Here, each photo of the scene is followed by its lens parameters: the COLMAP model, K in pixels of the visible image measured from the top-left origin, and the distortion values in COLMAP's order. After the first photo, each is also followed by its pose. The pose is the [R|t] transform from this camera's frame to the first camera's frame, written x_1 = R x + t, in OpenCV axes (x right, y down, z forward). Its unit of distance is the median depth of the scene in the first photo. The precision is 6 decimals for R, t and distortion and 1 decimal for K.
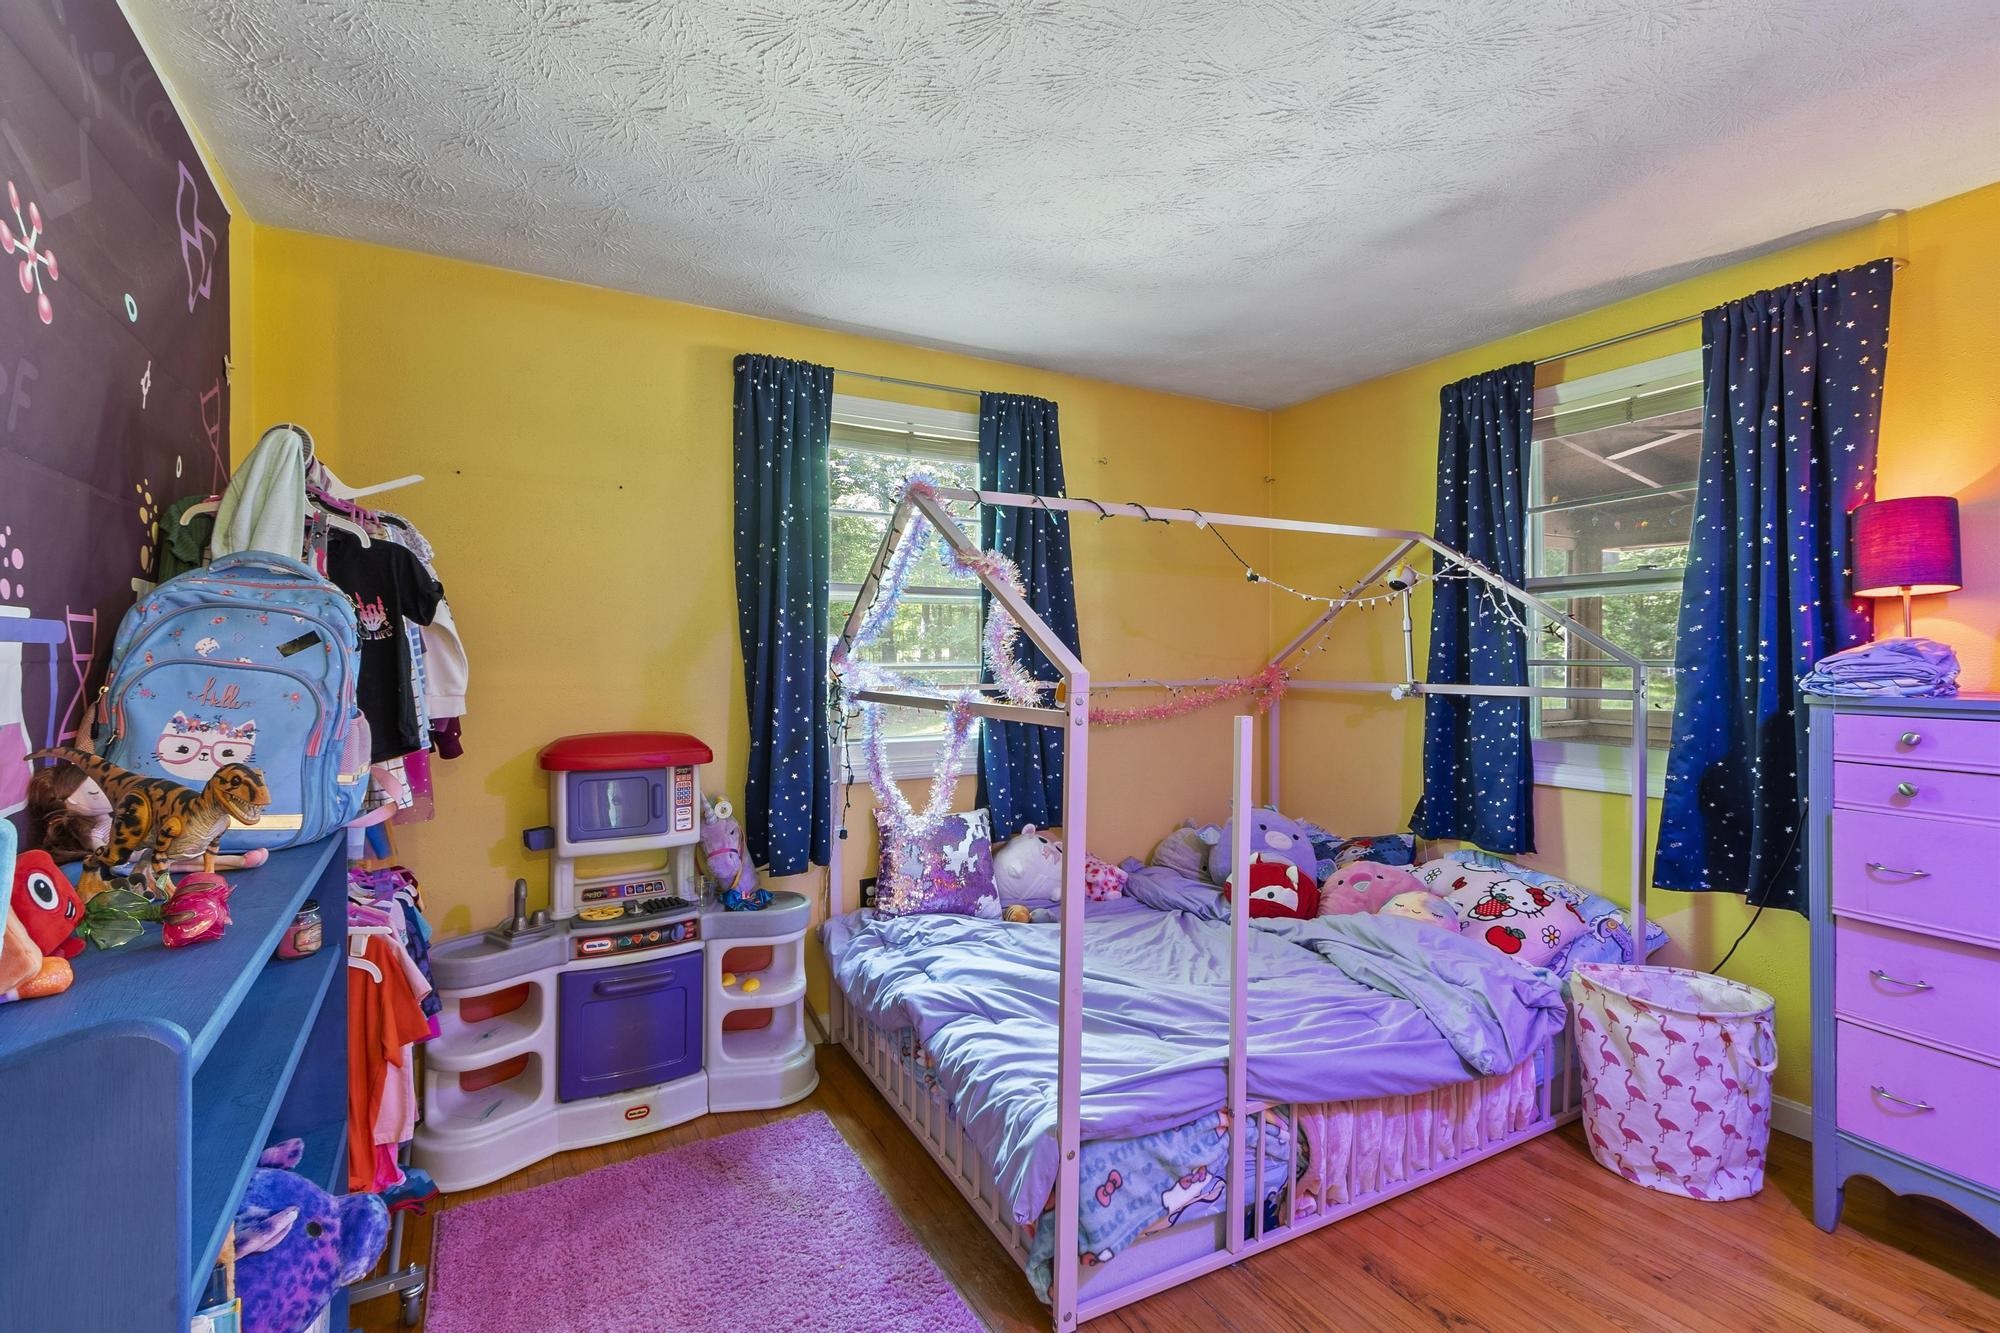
lens RADIAL K [[889.4, 0, 995.5], [0, 889.4, 668.6], [0, 0, 1]] dist [0.001184, 0.000593]
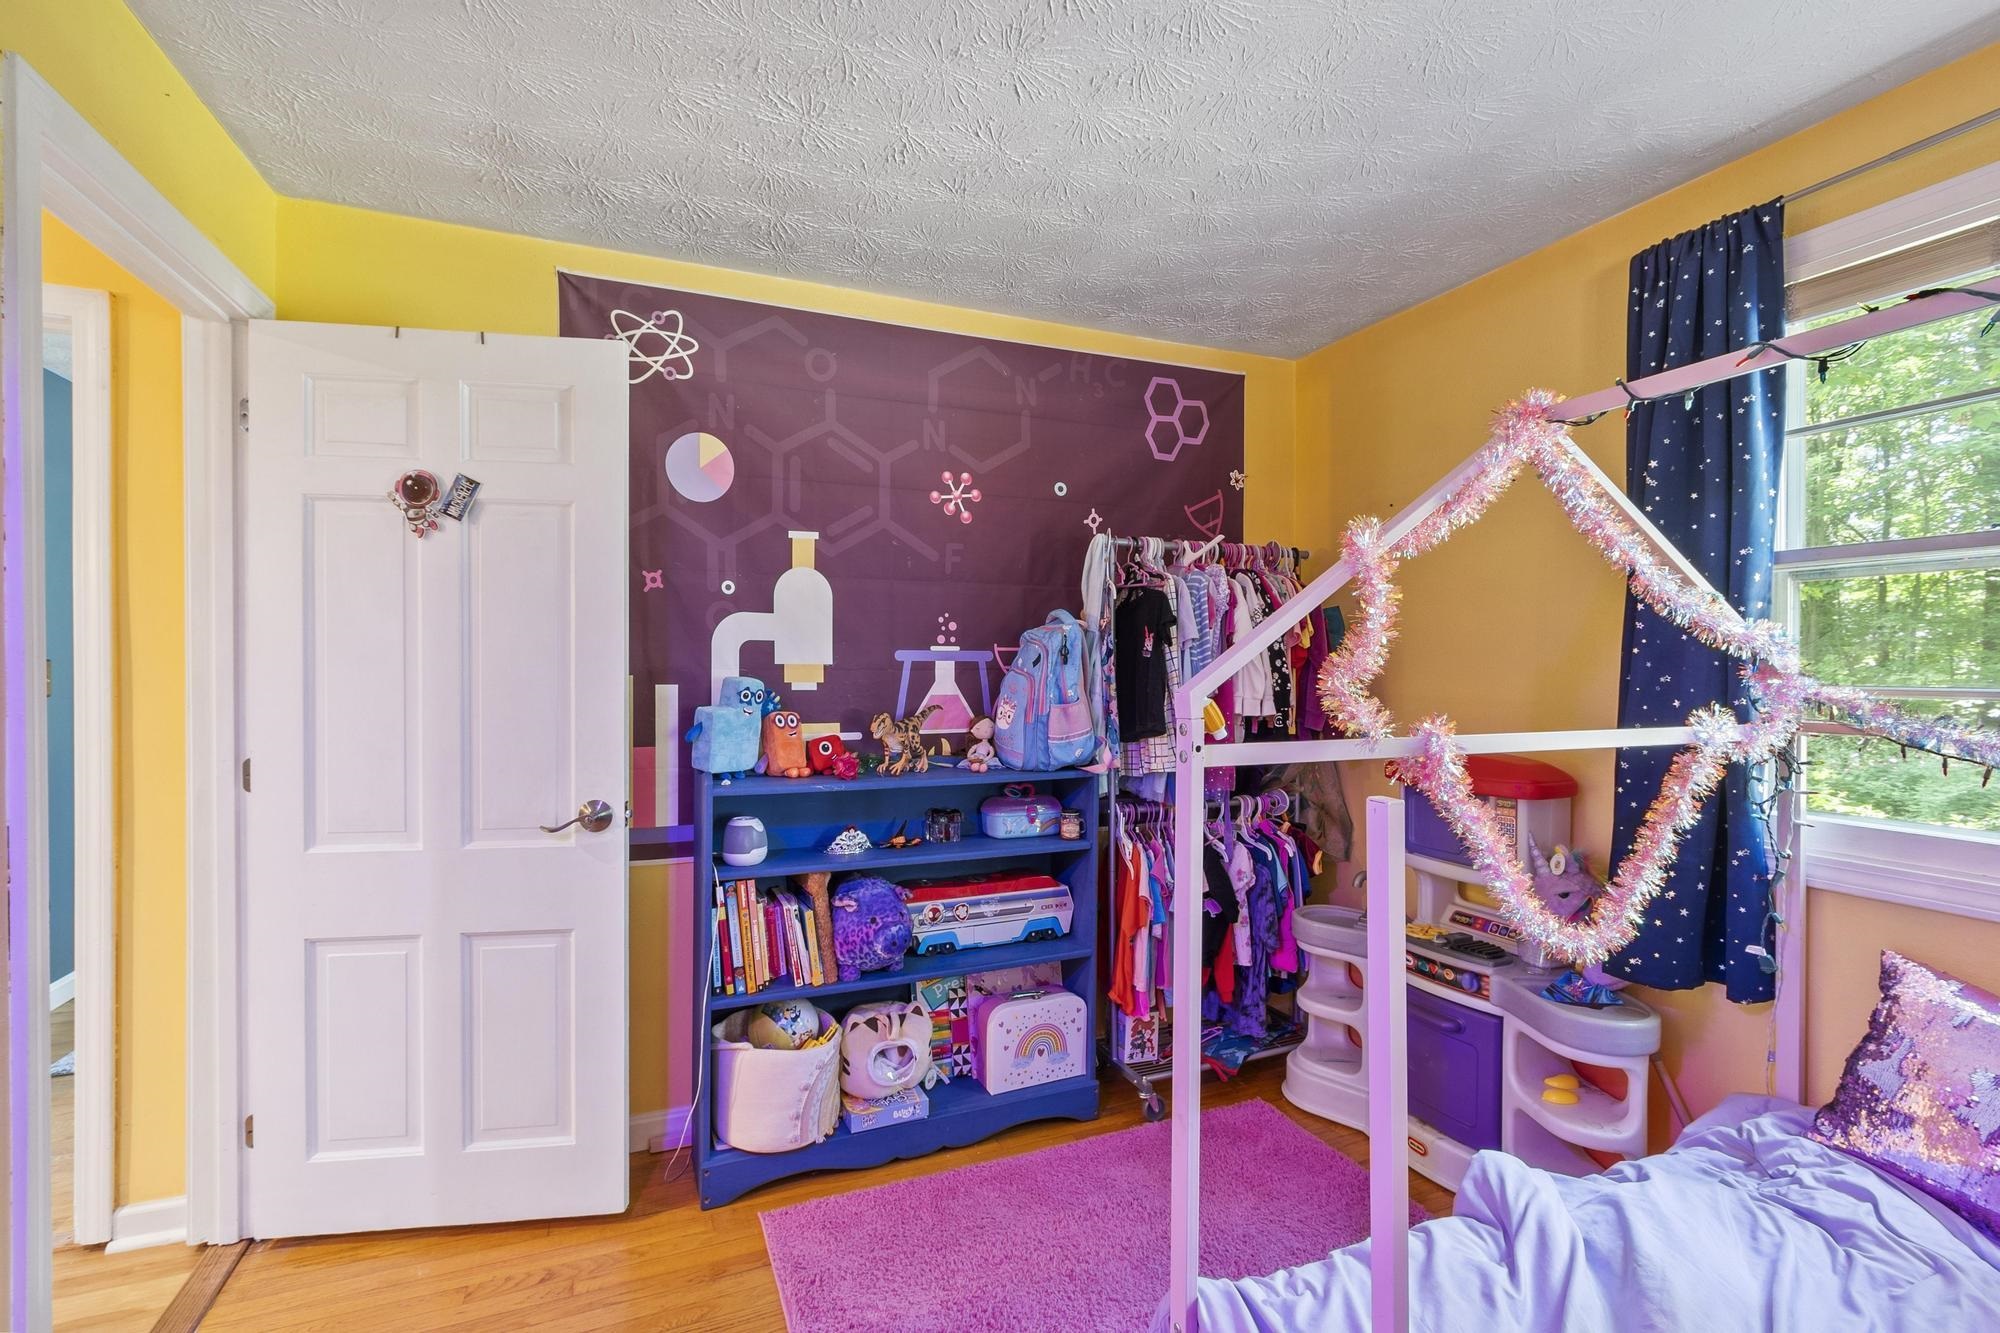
lens RADIAL K [[889.4, 0, 995.5], [0, 889.4, 668.6], [0, 0, 1]] dist [0.001184, 0.000593]
pose [[-0.114734, 0.002748, -0.993392, 0.527562], [-0.016743, 0.999849, 0.004700, -0.009423], [0.993255, 0.017171, -0.114671, 0.581271]]
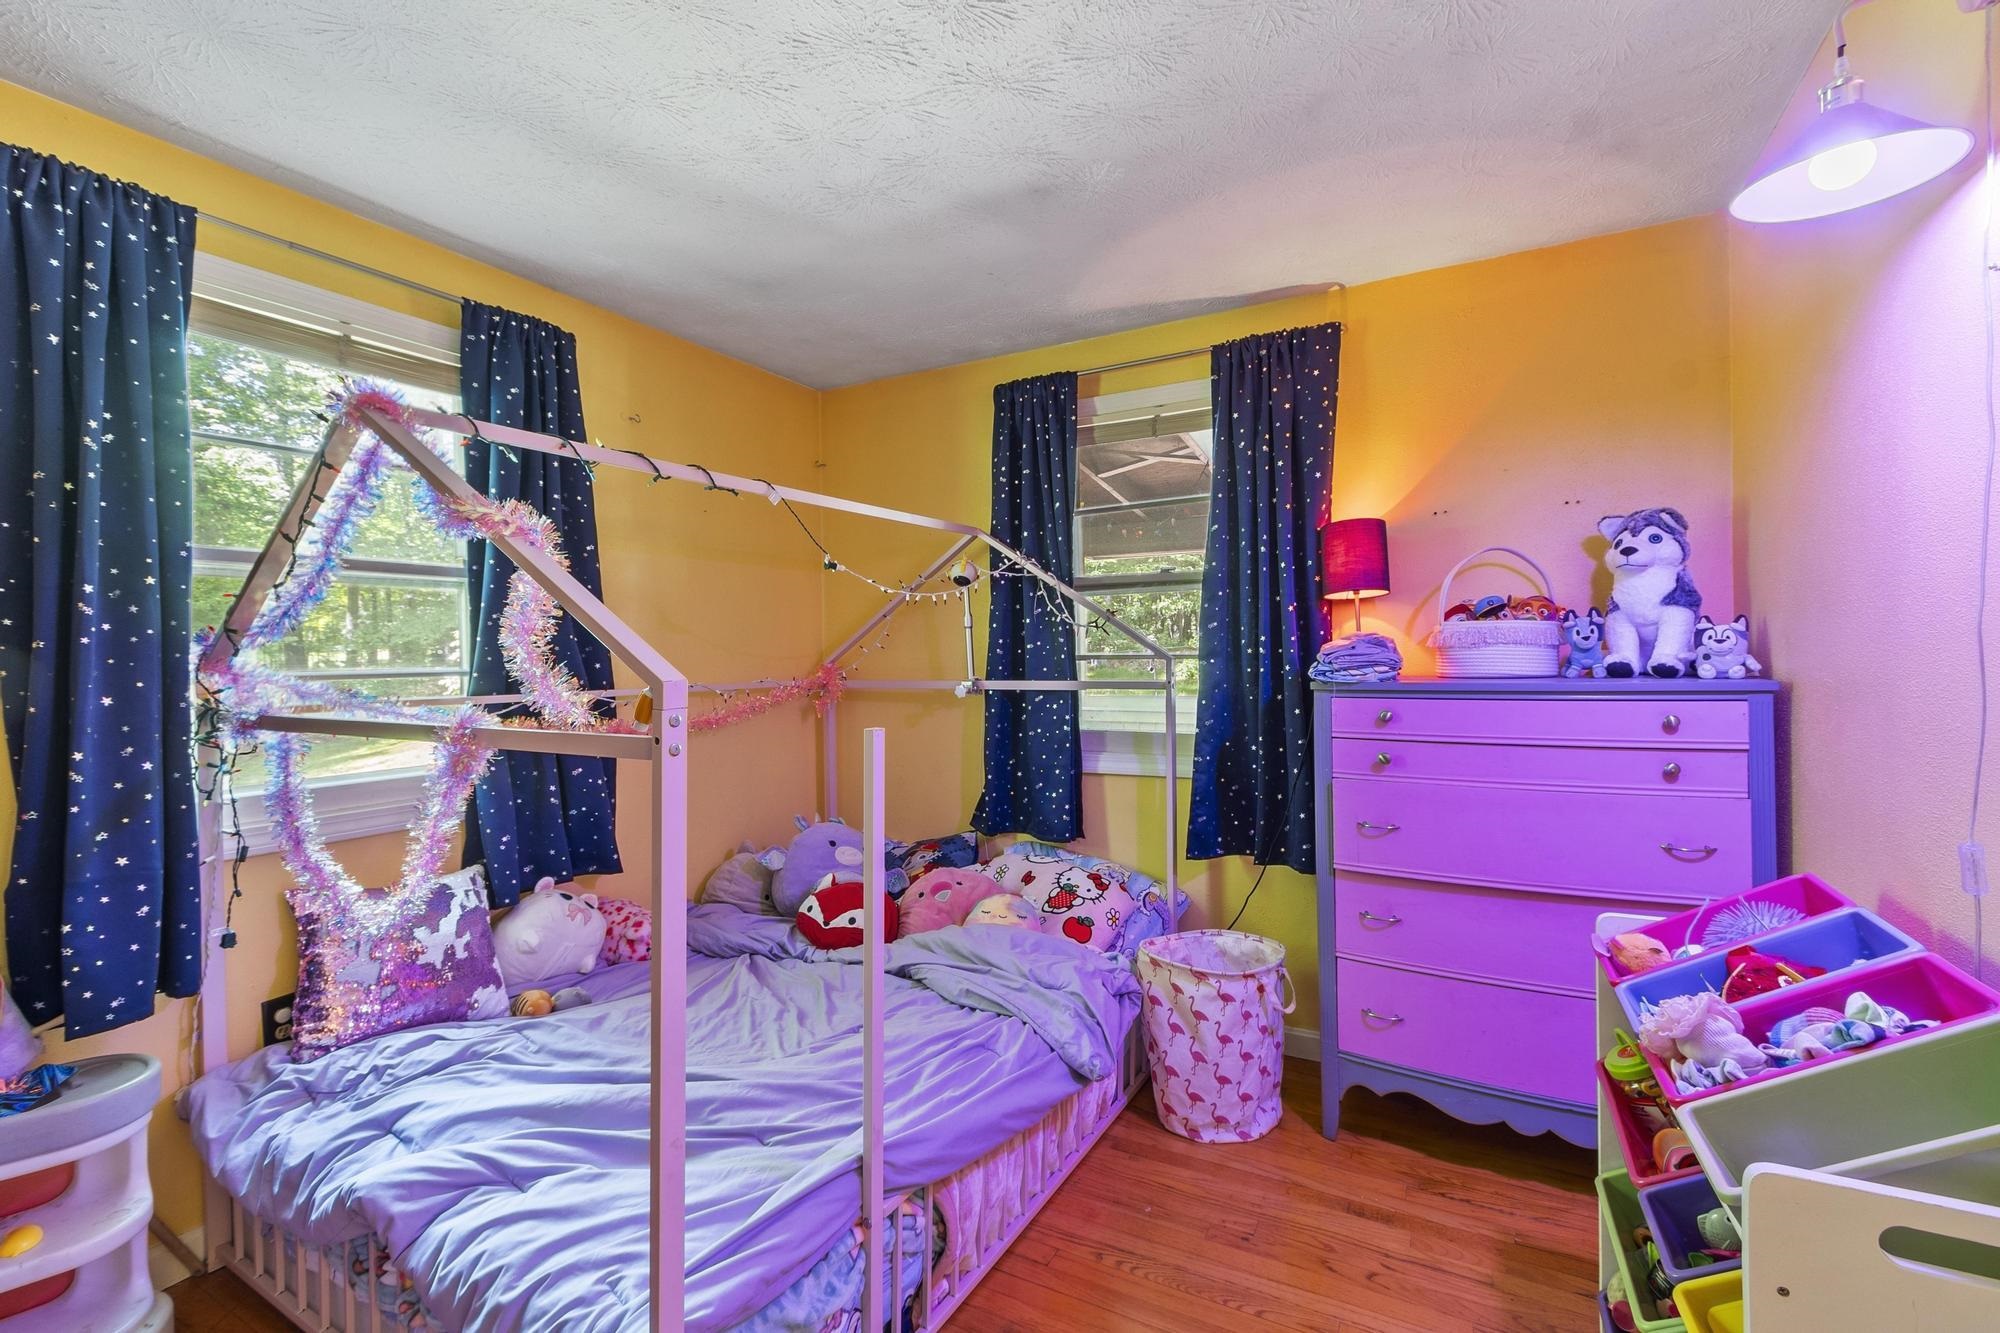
lens RADIAL K [[877.4, 0, 988.4], [0, 877.4, 660.1], [0, 0, 1]] dist [0.001485, -0.000329]
pose [[0.852922, -0.014945, 0.521824, -0.033463], [0.019773, 0.999798, -0.003685, -0.002202], [-0.521663, 0.013461, 0.853045, 0.184650]]
